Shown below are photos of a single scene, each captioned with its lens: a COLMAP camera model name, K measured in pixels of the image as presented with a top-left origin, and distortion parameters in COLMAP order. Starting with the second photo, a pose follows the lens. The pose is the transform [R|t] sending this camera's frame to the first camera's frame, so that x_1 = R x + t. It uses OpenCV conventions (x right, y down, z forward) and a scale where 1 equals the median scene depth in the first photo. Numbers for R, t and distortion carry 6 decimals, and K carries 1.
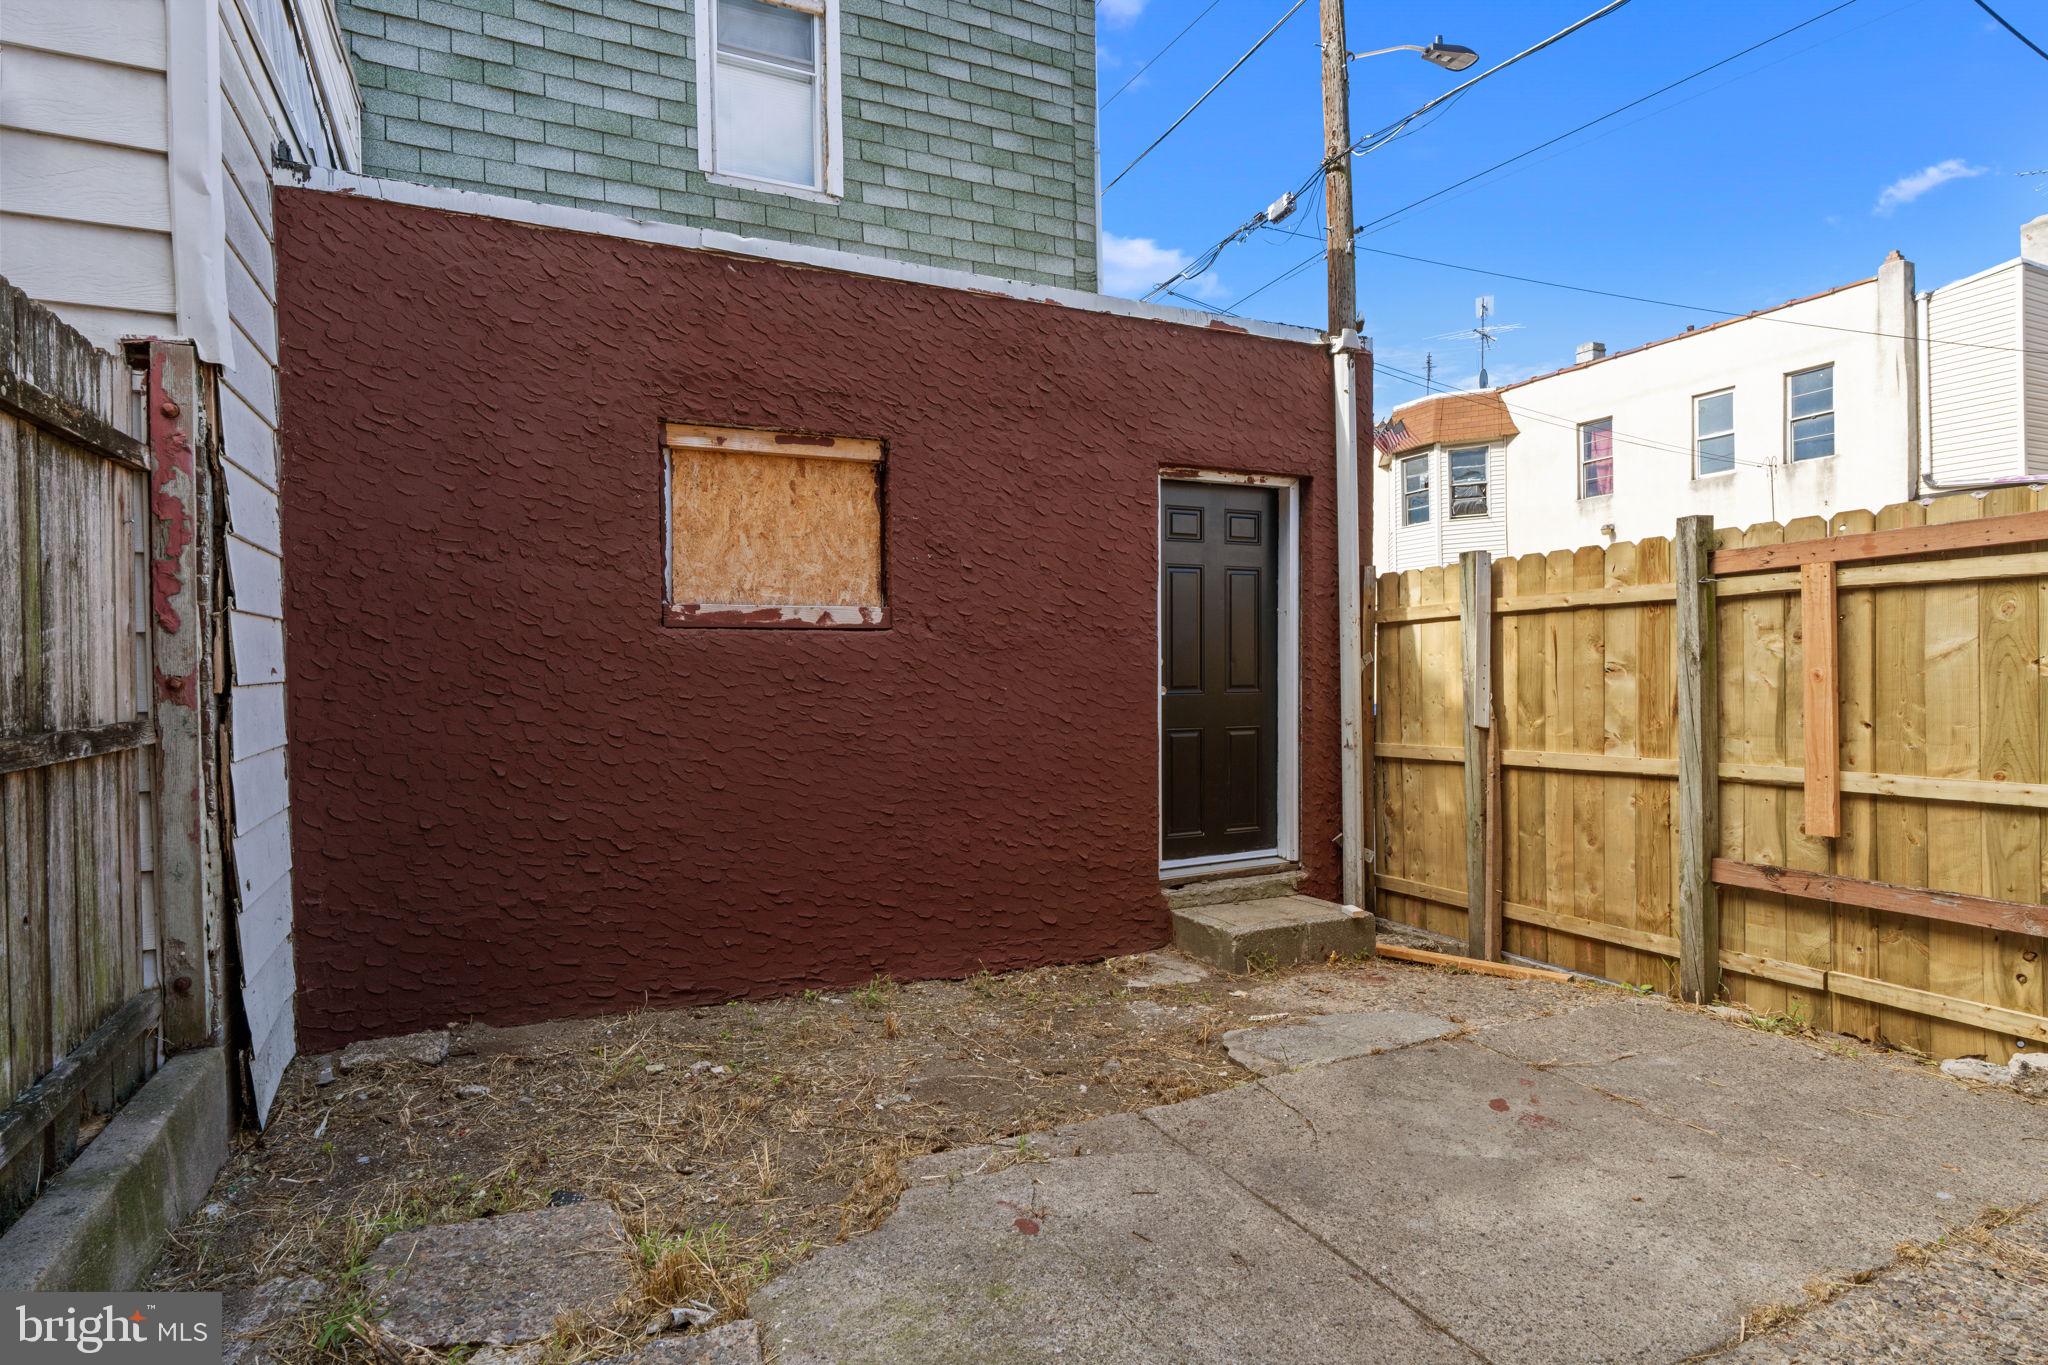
lens RADIAL K [[1049.8, 0, 1015.3], [0, 1049.8, 678.8], [0, 0, 1]] dist [-0.001332, 0.000201]
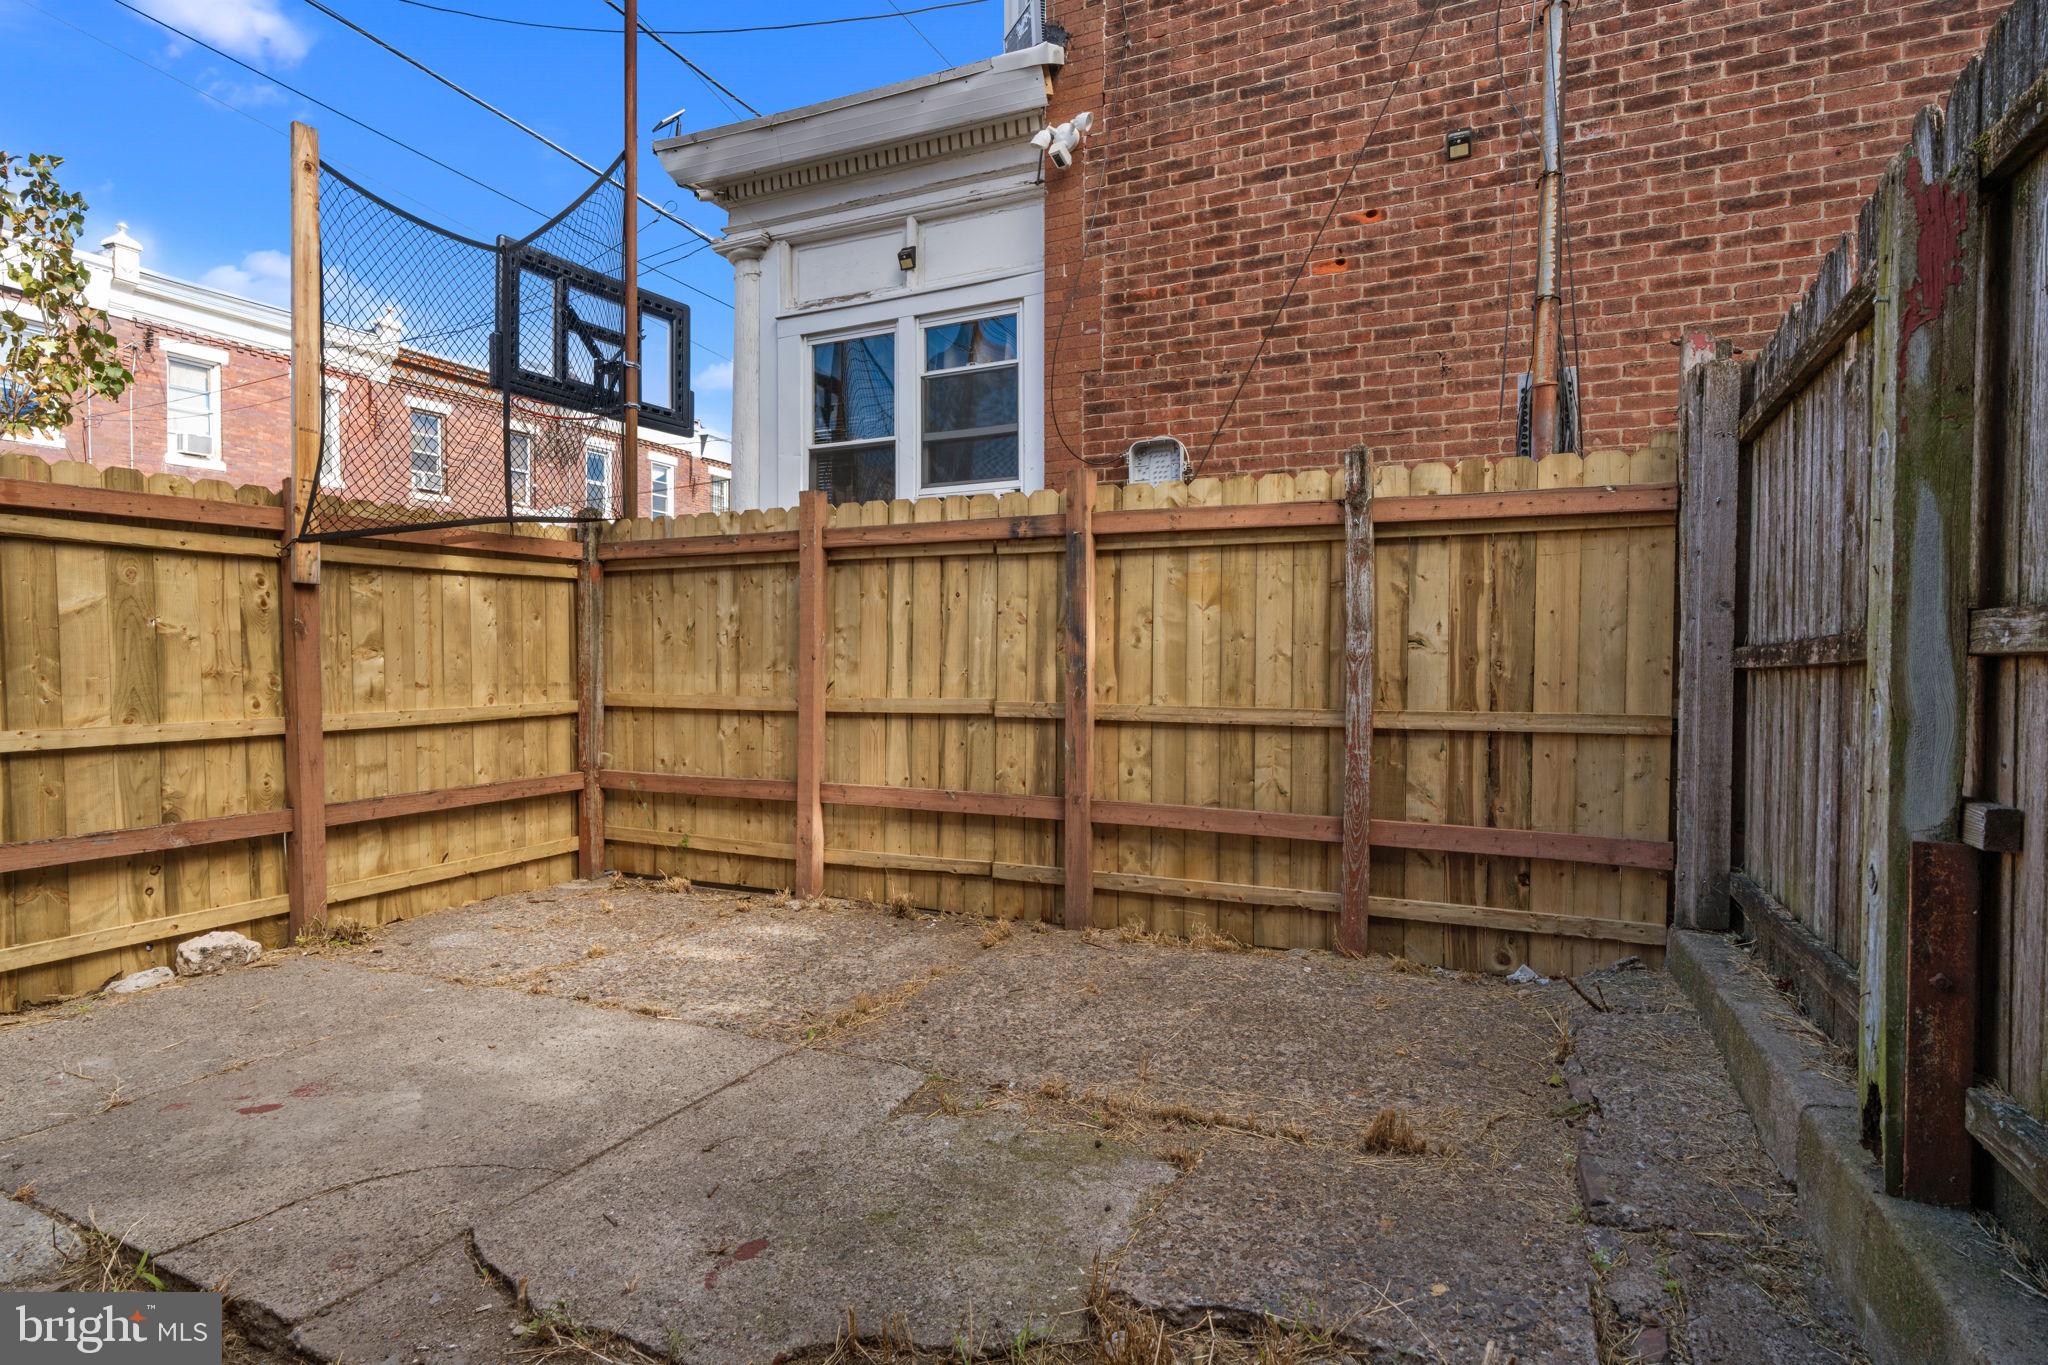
lens RADIAL K [[1016.1, 0, 1019.6], [0, 1016.1, 670.6], [0, 0, 1]] dist [-0.000261, 0.000199]
pose [[-0.642454, 0.008978, 0.766272, -0.542657], [0.017348, 0.999846, 0.002830, 0.053578], [-0.766128, 0.015111, -0.642510, 0.991771]]
